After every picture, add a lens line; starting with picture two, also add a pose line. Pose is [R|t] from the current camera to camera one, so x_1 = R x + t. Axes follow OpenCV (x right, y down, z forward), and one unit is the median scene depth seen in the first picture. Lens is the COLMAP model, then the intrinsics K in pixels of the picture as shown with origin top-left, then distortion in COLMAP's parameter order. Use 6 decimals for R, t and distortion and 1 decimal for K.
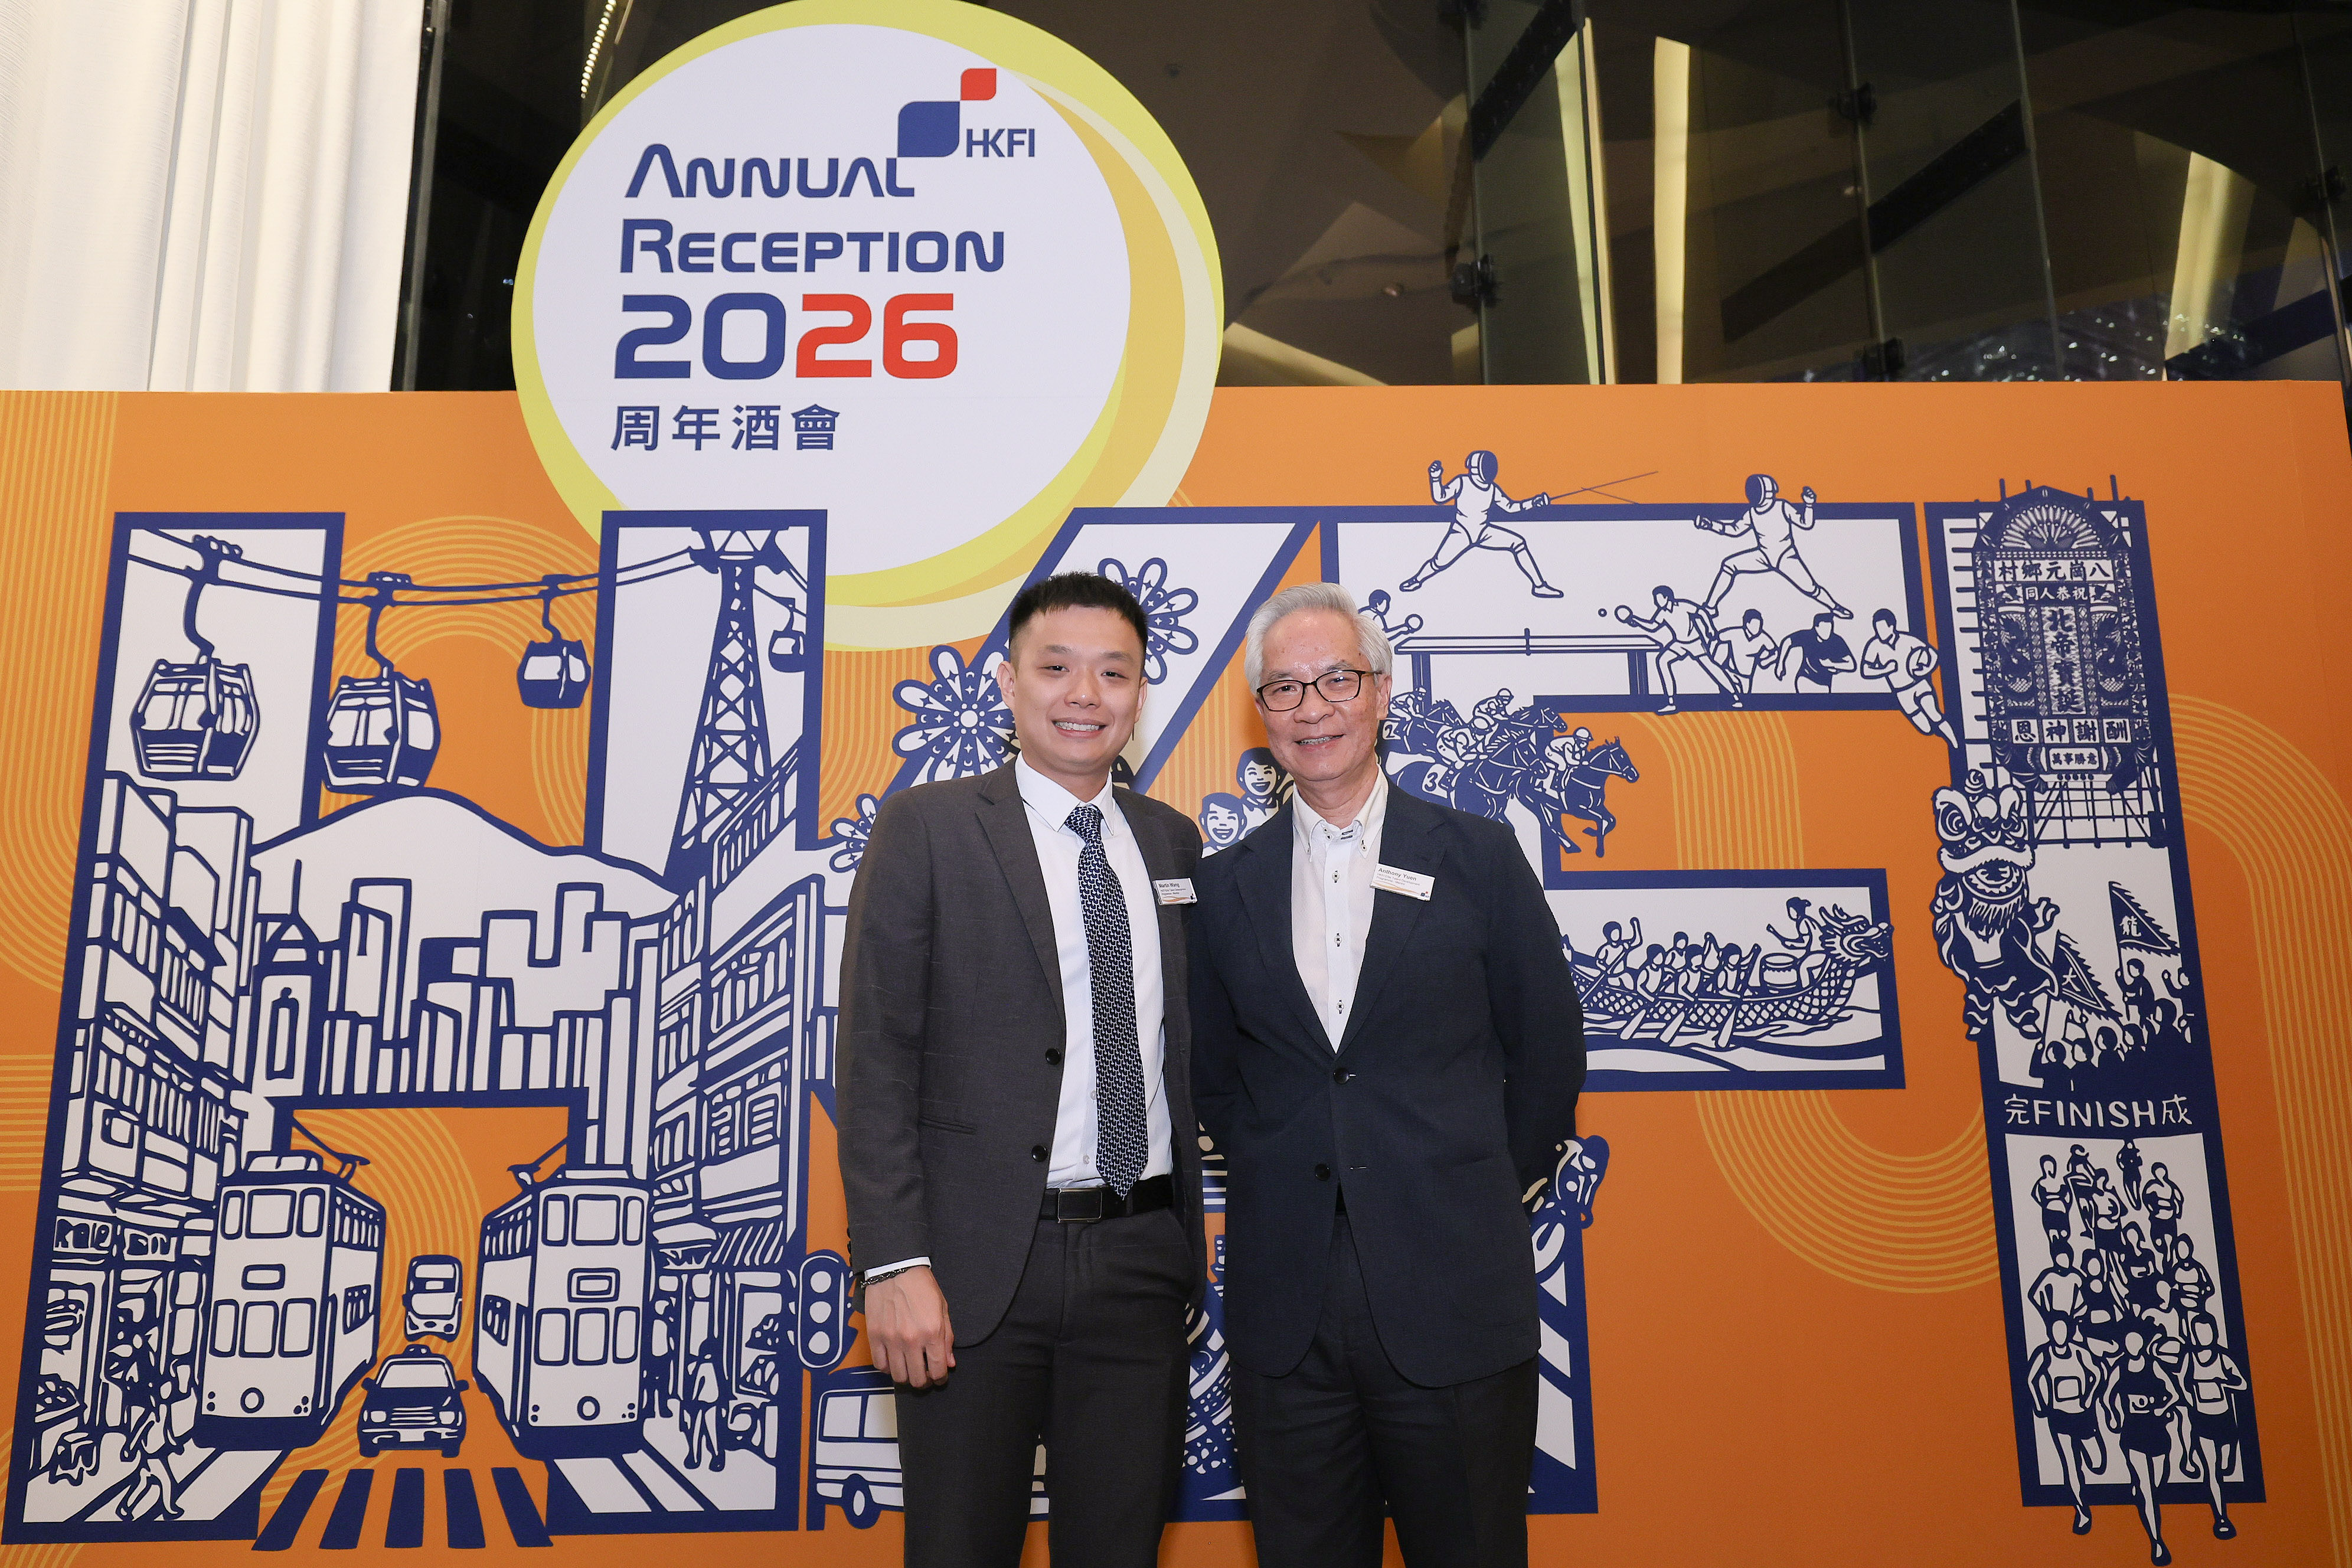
lens RADIAL K [[1522.9, 0, 1174.9], [0, 1522.9, 794.6], [0, 0, 1]] dist [0.002398, -0.002545]
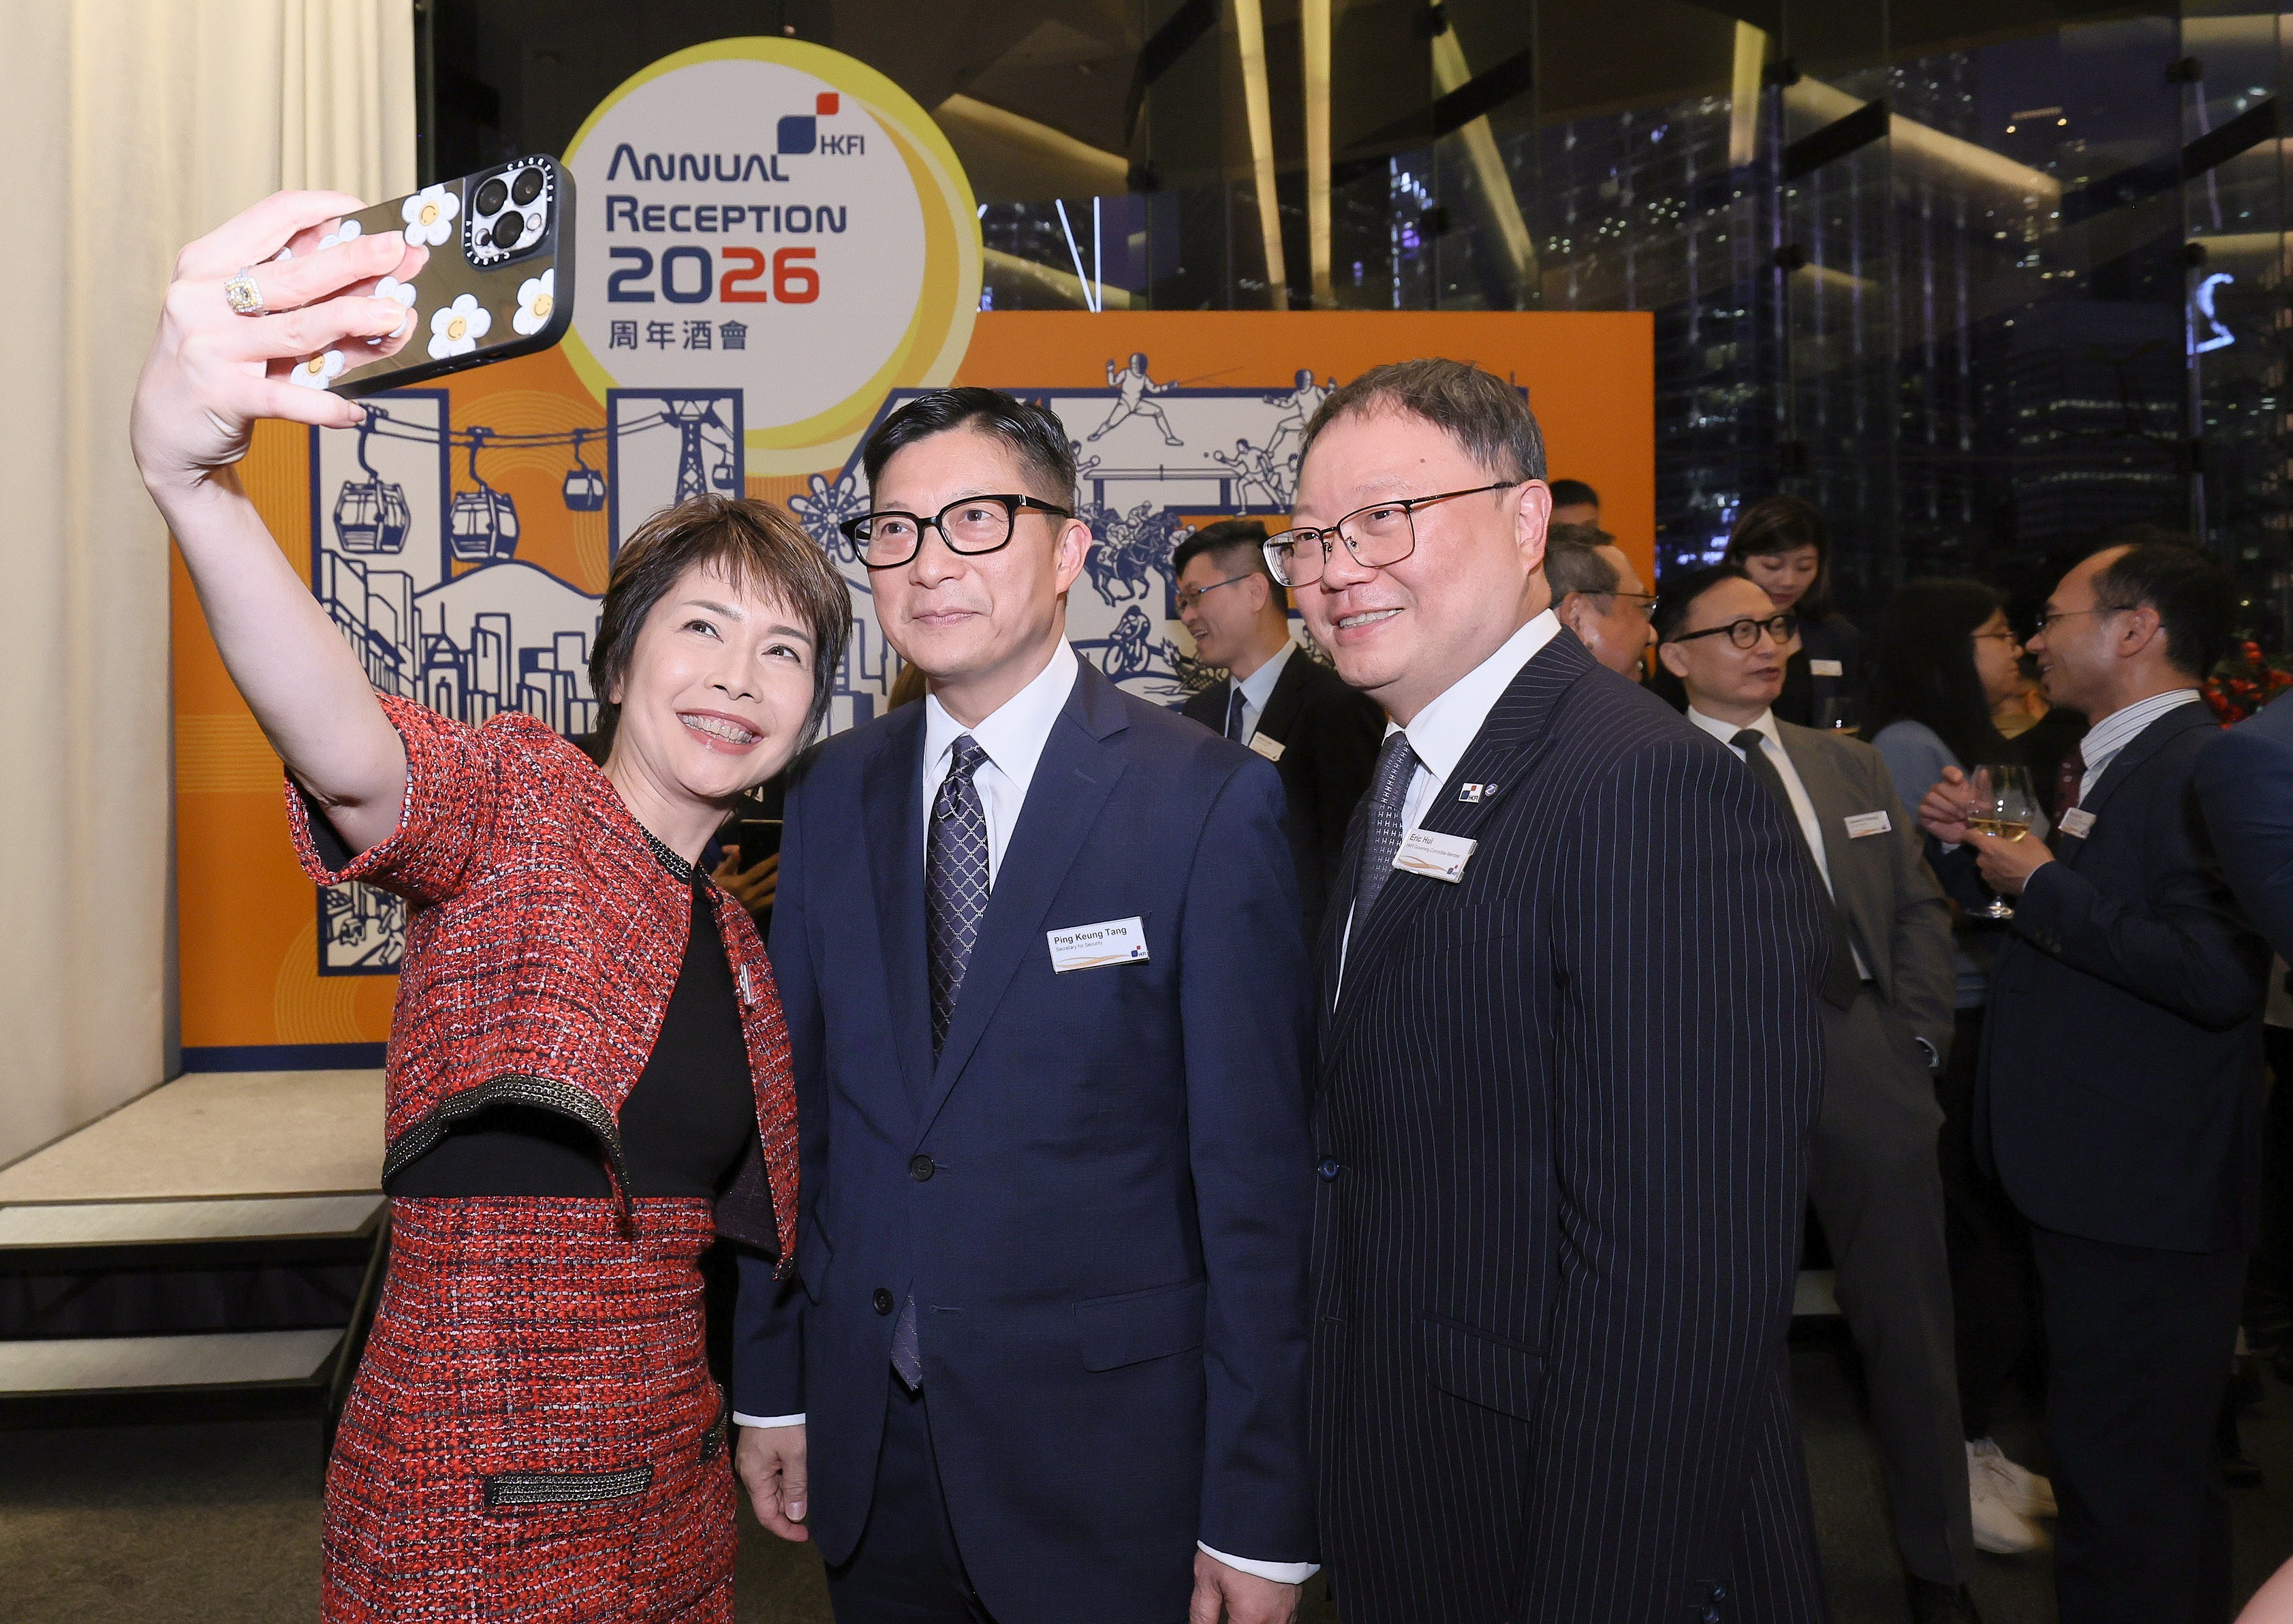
lens RADIAL K [[1588.1, 0, 919.7], [0, 1588.1, 728.7], [0, 0, 1]] dist [0.003105, -0.004294]
pose [[0.998871, -0.001945, 0.047455, -0.121676], [-0.006155, 0.985434, 0.169949, -0.119312], [-0.047094, -0.170050, 0.984309, -0.777766]]
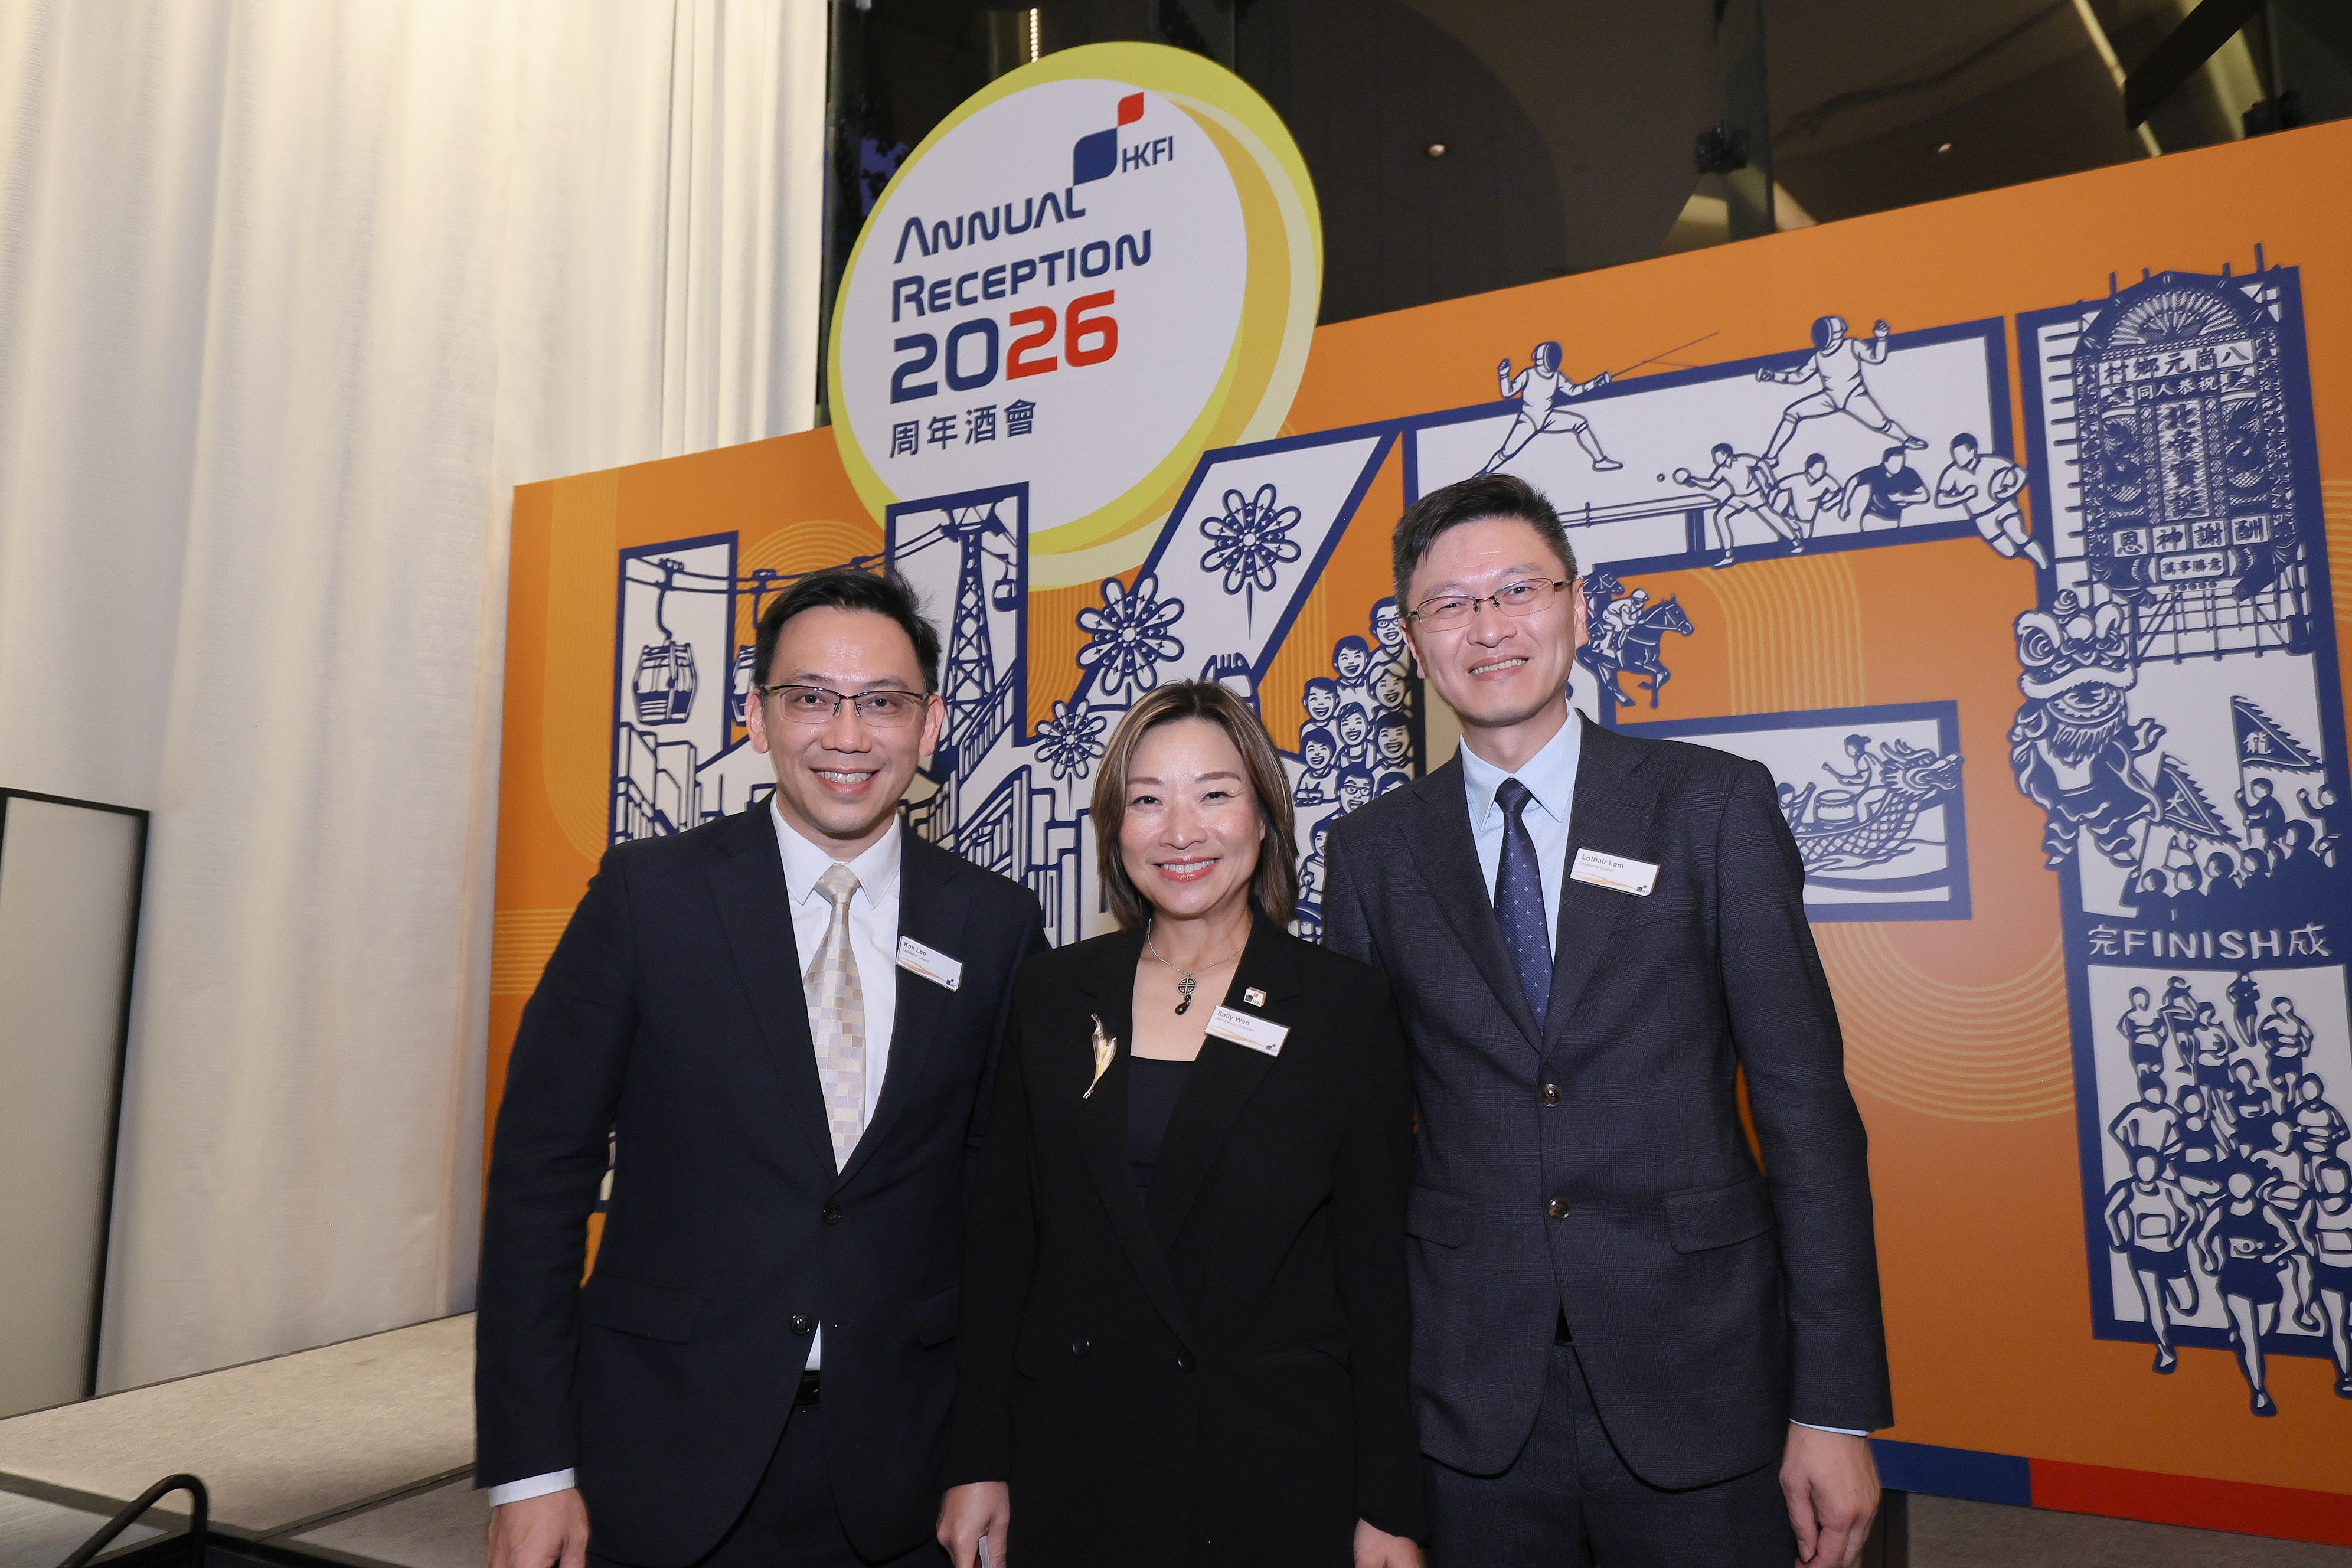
lens RADIAL K [[1478.9, 0, 1176.4], [0, 1478.9, 790.6], [0, 0, 1]] dist [0.000402, -0.000304]
pose [[0.897760, -0.046901, -0.437981, 0.423144], [0.070863, 0.996742, 0.038516, 0.033974], [0.434748, -0.065615, 0.898159, -0.082267]]
